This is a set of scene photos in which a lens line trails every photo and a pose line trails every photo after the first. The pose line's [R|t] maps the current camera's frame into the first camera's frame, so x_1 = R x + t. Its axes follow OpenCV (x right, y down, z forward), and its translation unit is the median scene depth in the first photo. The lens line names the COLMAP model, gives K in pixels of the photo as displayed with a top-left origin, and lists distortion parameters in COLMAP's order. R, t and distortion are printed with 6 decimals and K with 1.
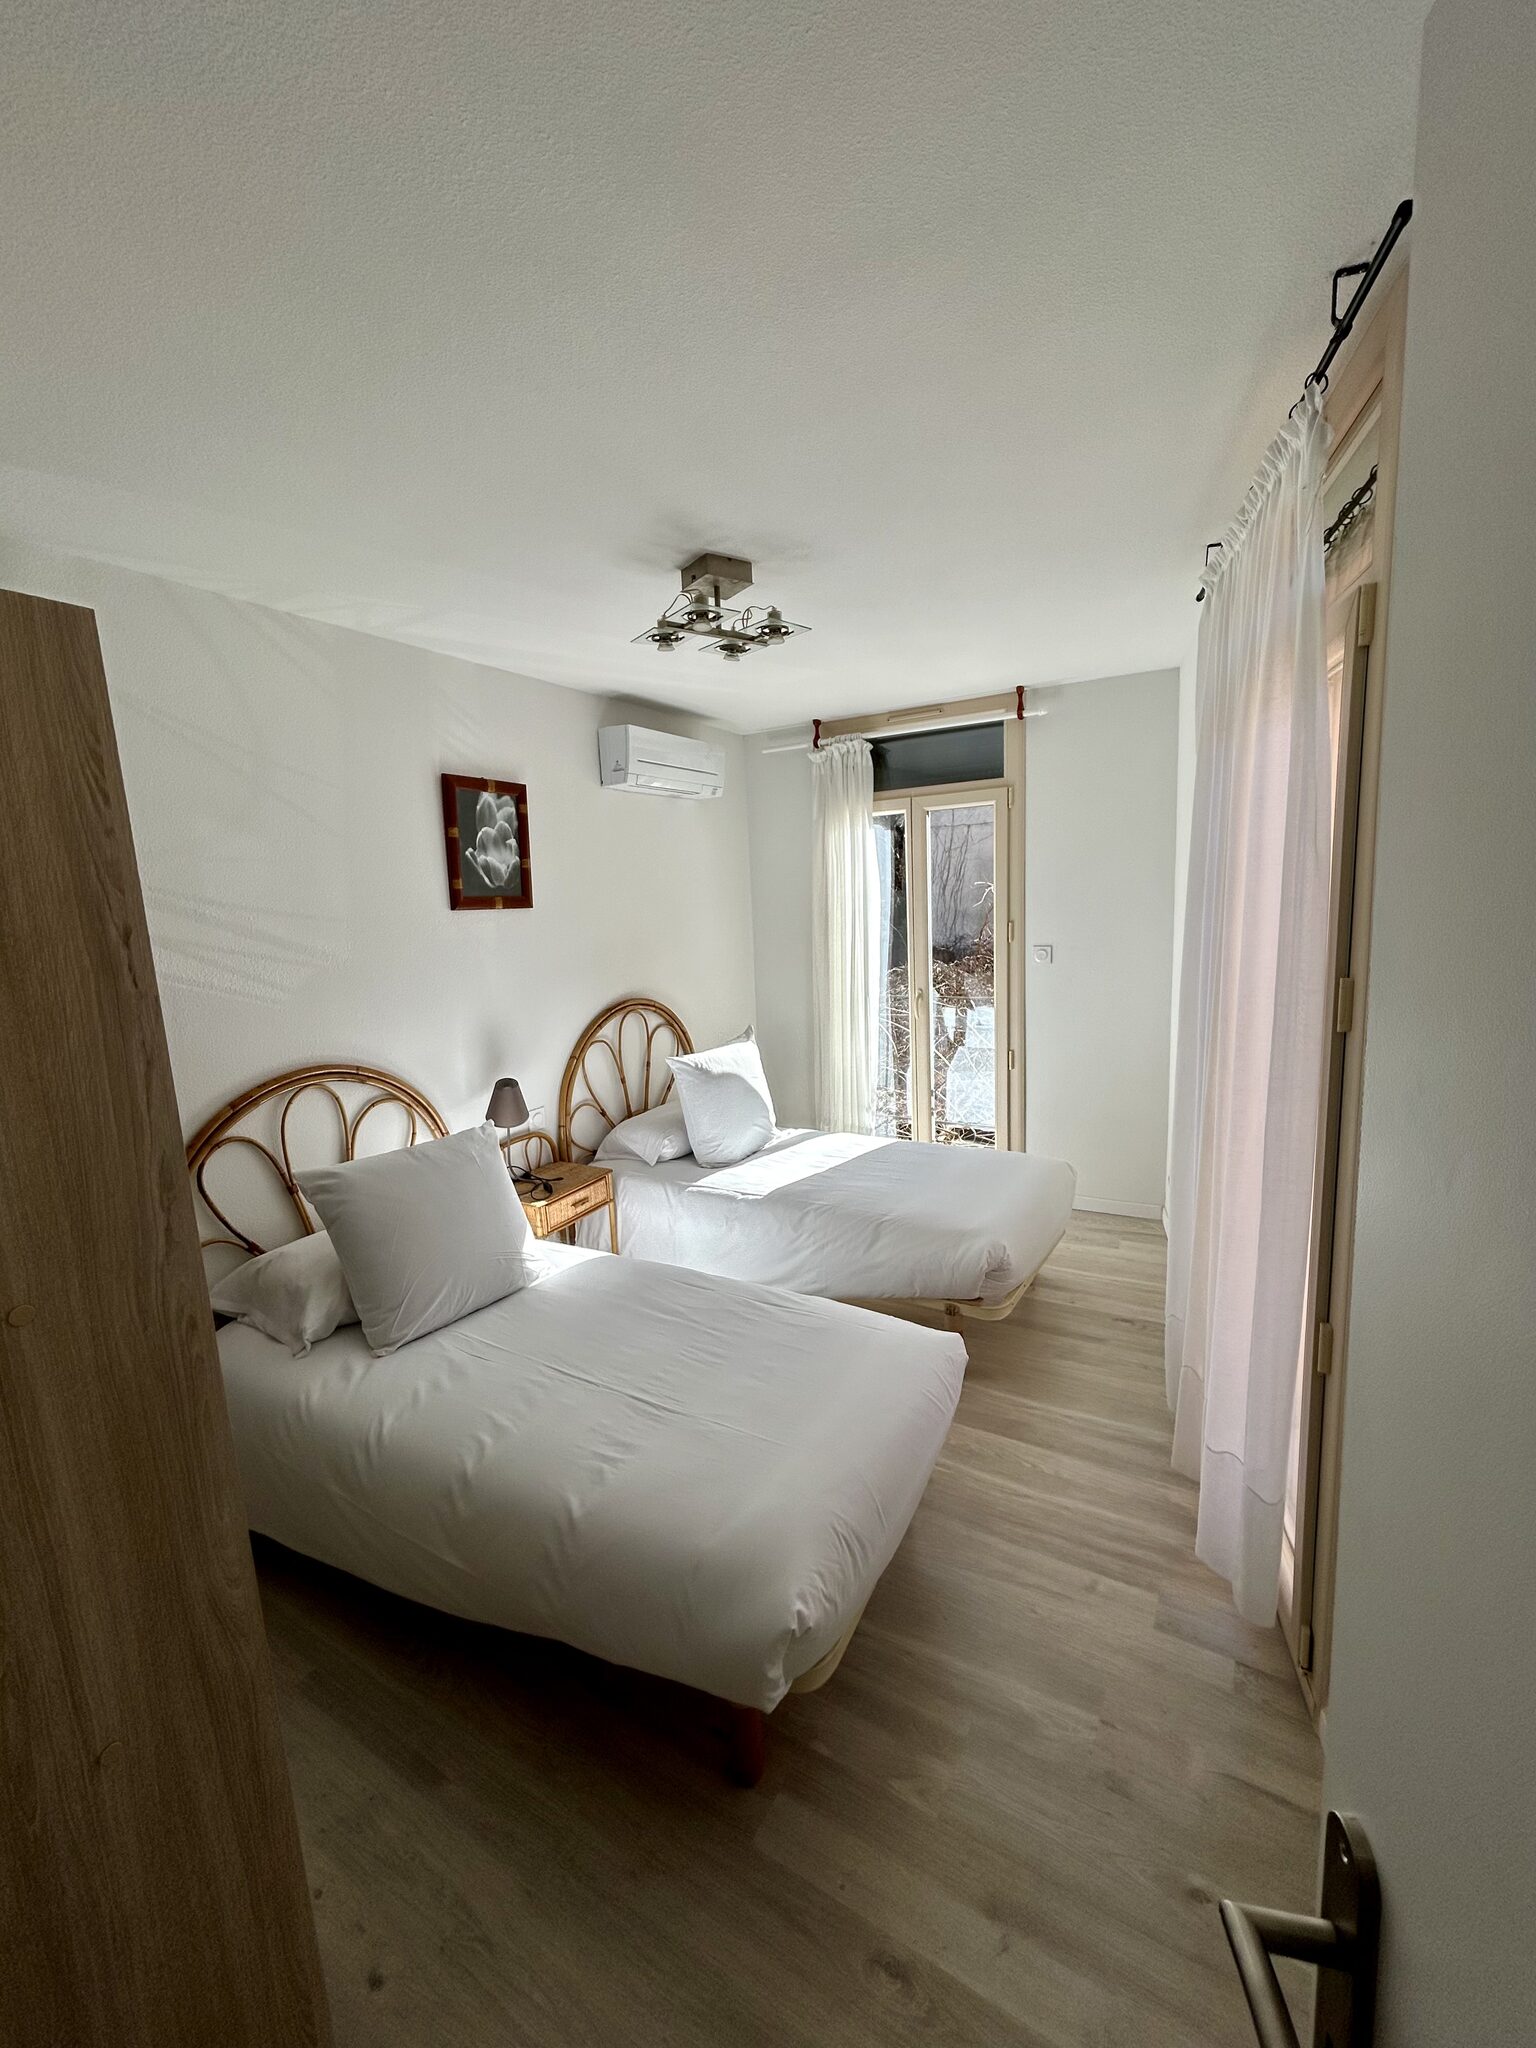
lens RADIAL K [[829.3, 0, 780.3], [0, 829.3, 1016.8], [0, 0, 1]] dist [0.002530, 0.000151]
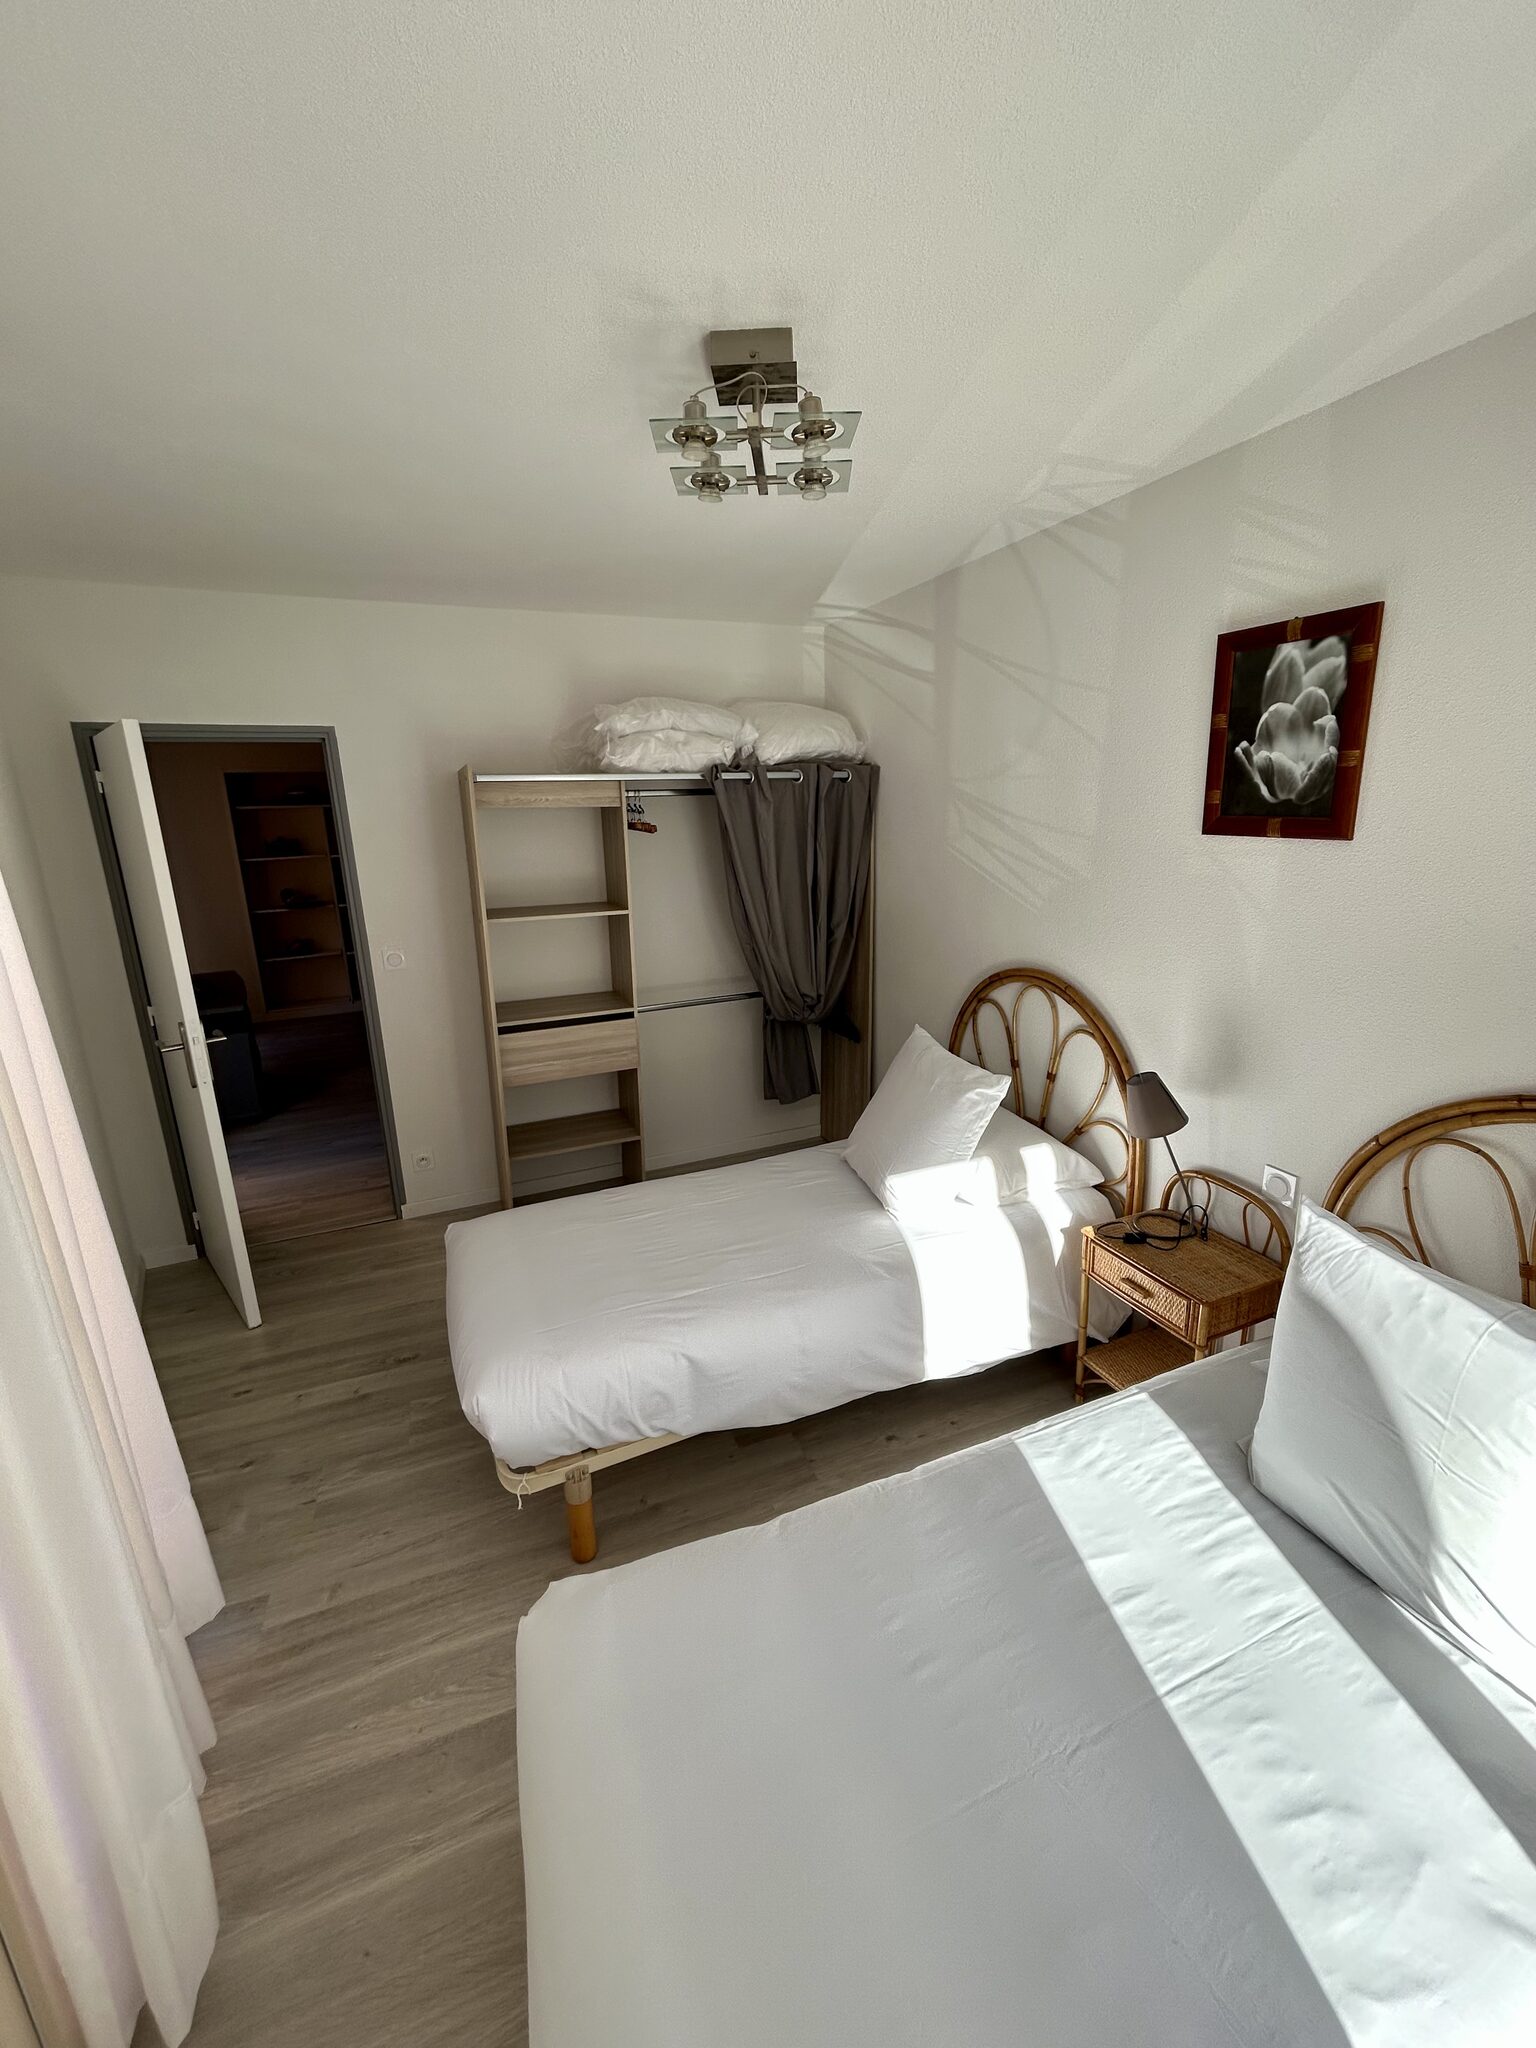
lens RADIAL K [[829.3, 0, 780.3], [0, 829.3, 1016.8], [0, 0, 1]] dist [0.002530, 0.000151]
pose [[-0.593673, 0.249179, -0.765155, 0.398524], [-0.075815, 0.929301, 0.361458, -0.205533], [0.801127, 0.272598, -0.532810, 1.089269]]
